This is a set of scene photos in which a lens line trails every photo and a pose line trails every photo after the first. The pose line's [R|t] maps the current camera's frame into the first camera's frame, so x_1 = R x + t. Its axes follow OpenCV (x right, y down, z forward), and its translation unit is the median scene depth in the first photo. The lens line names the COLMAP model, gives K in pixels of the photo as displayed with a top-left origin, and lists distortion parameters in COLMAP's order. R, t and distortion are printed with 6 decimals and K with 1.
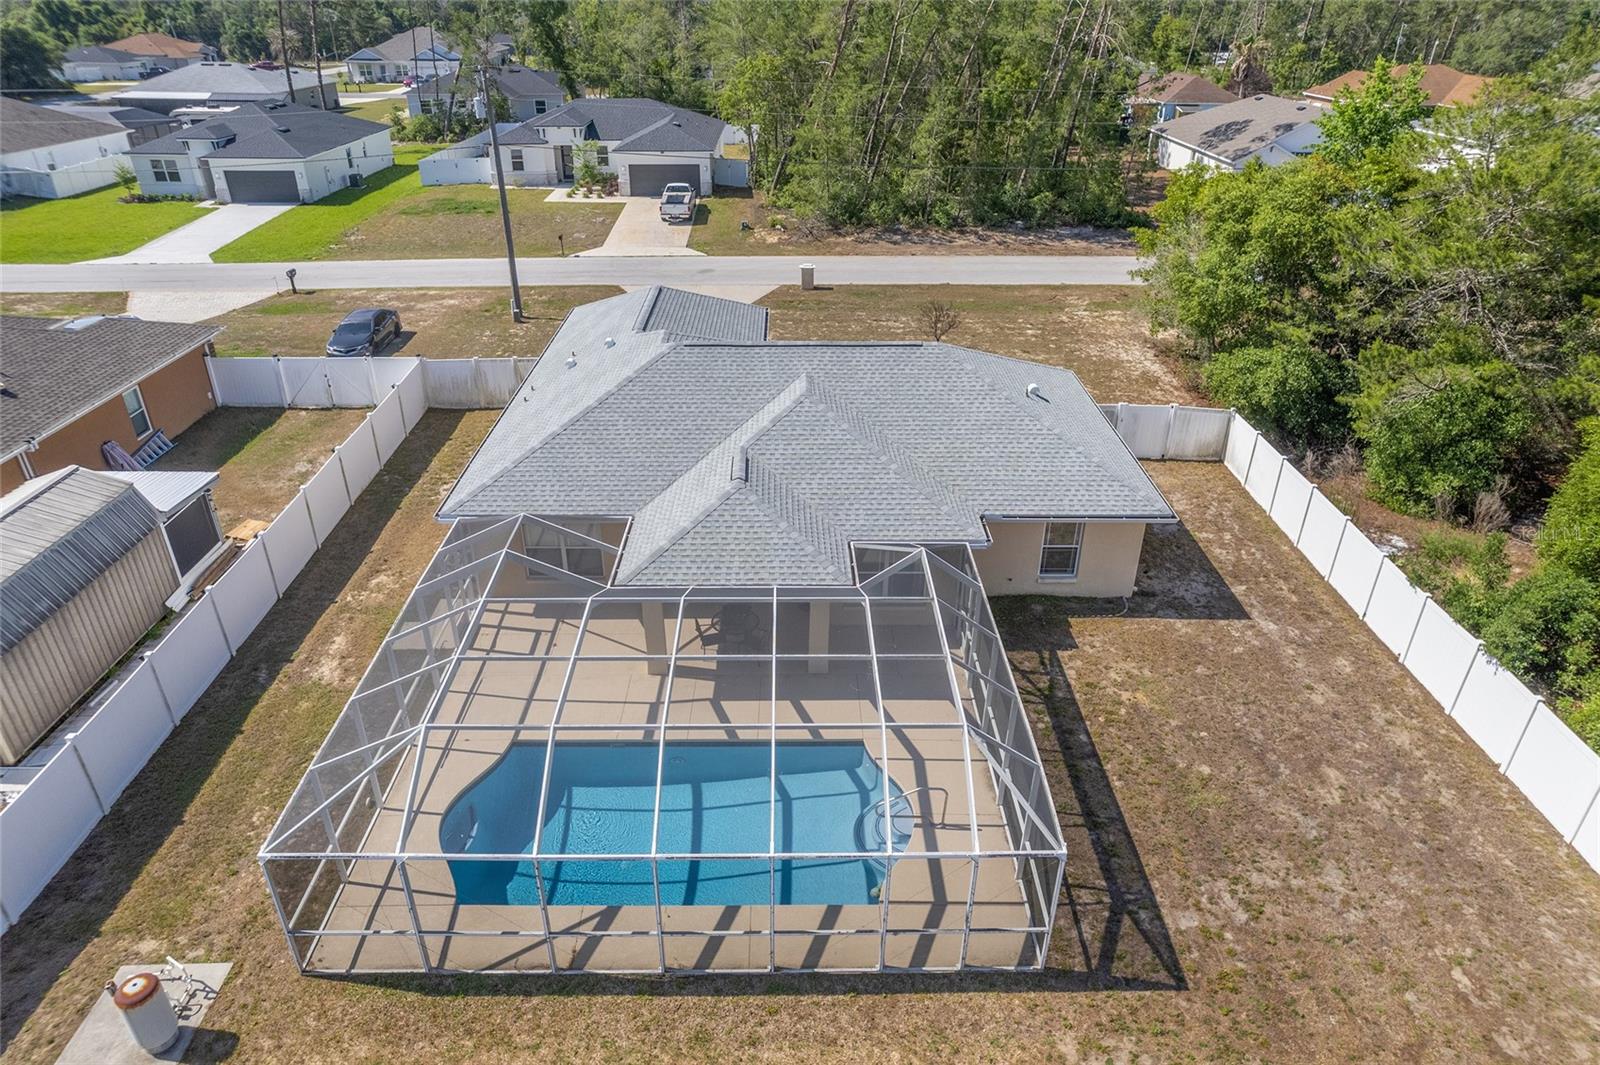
lens RADIAL K [[1018.8, 0, 805.2], [0, 1018.8, 553.4], [0, 0, 1]] dist [-0.077575, 0.077330]
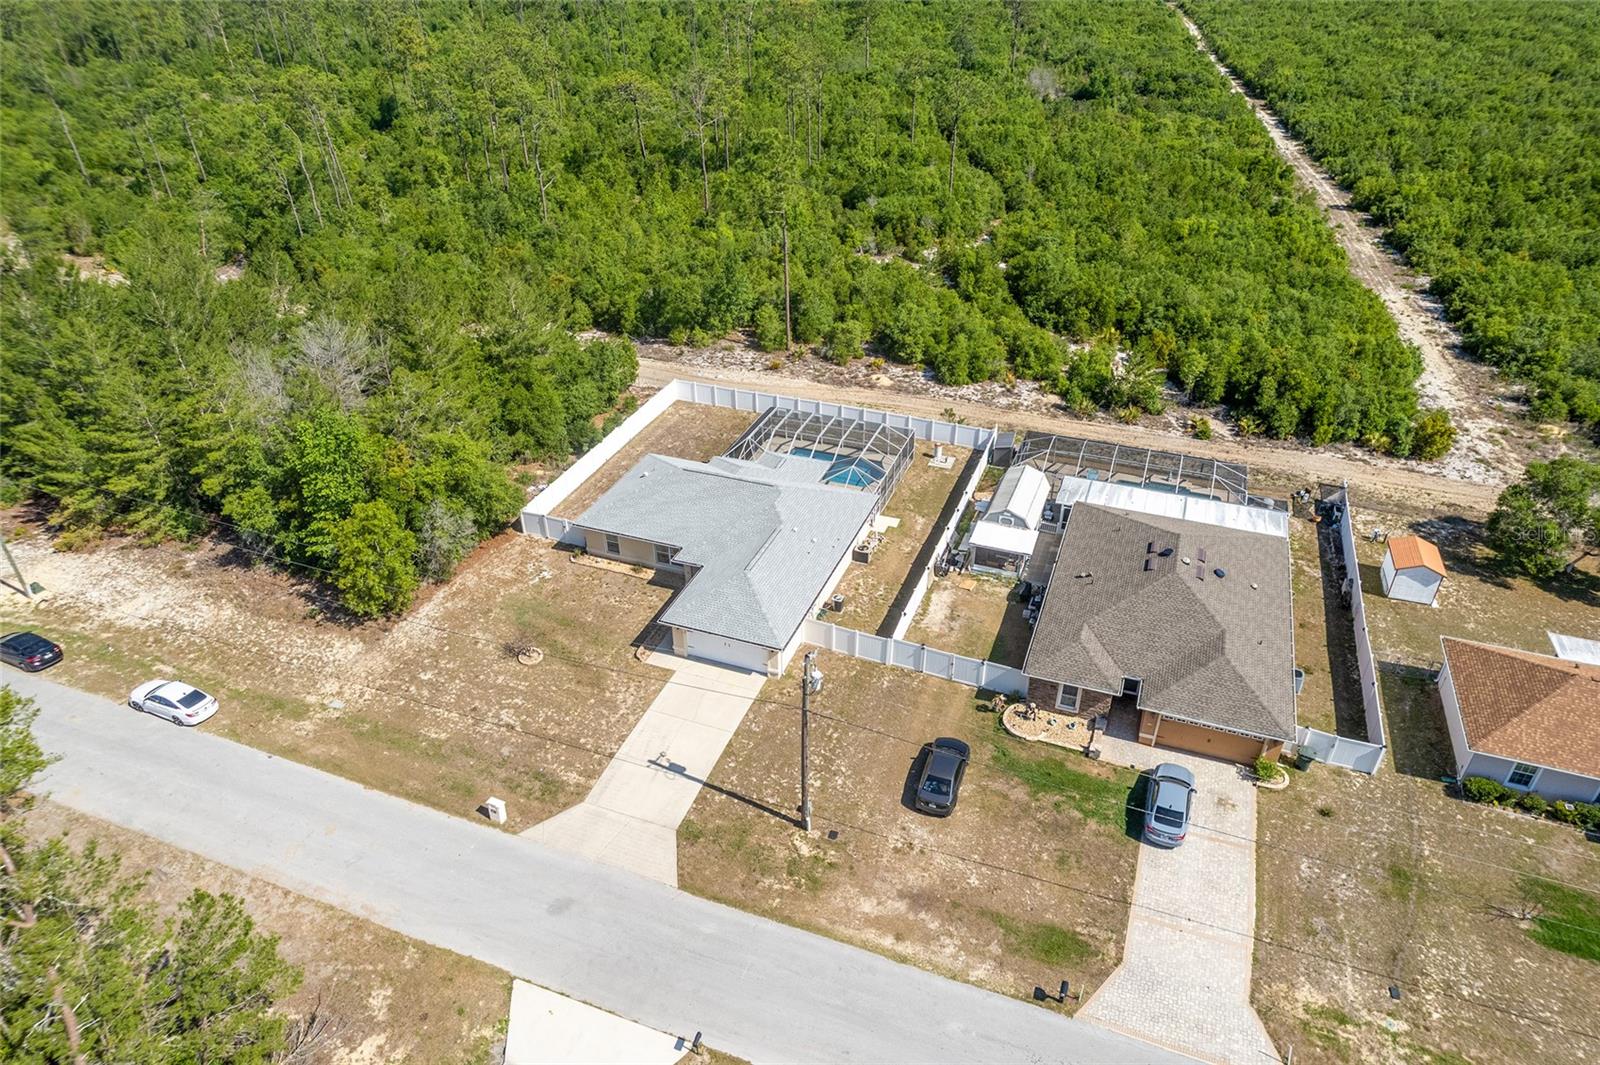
lens RADIAL K [[1018.8, 0, 805.2], [0, 1018.8, 553.4], [0, 0, 1]] dist [-0.077575, 0.077330]
pose [[-0.929472, -0.203934, 0.307396, -0.812401], [0.180790, 0.474532, 0.861472, -1.850974], [-0.321553, 0.856289, -0.404195, 1.773652]]
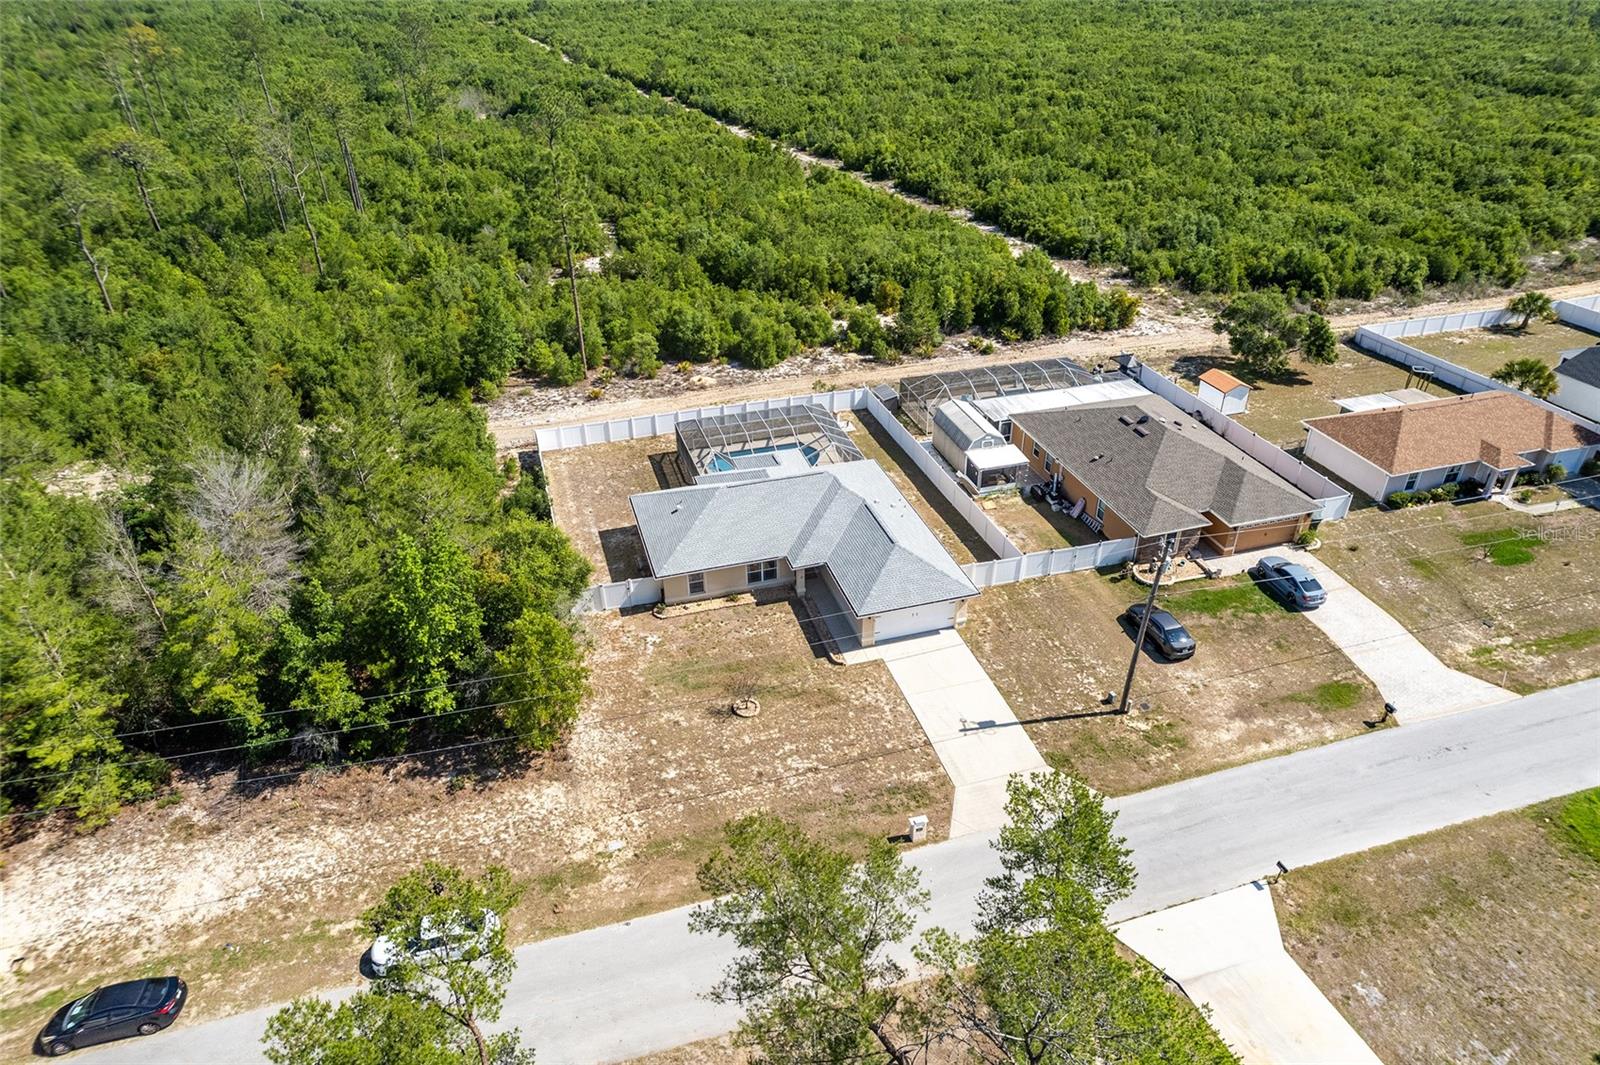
lens RADIAL K [[1018.8, 0, 805.2], [0, 1018.8, 553.4], [0, 0, 1]] dist [-0.077575, 0.077330]
pose [[-0.960195, 0.149969, -0.235657, 0.443942], [-0.136912, 0.482683, 0.865027, -1.879348], [0.243475, 0.862860, -0.442937, 1.905167]]
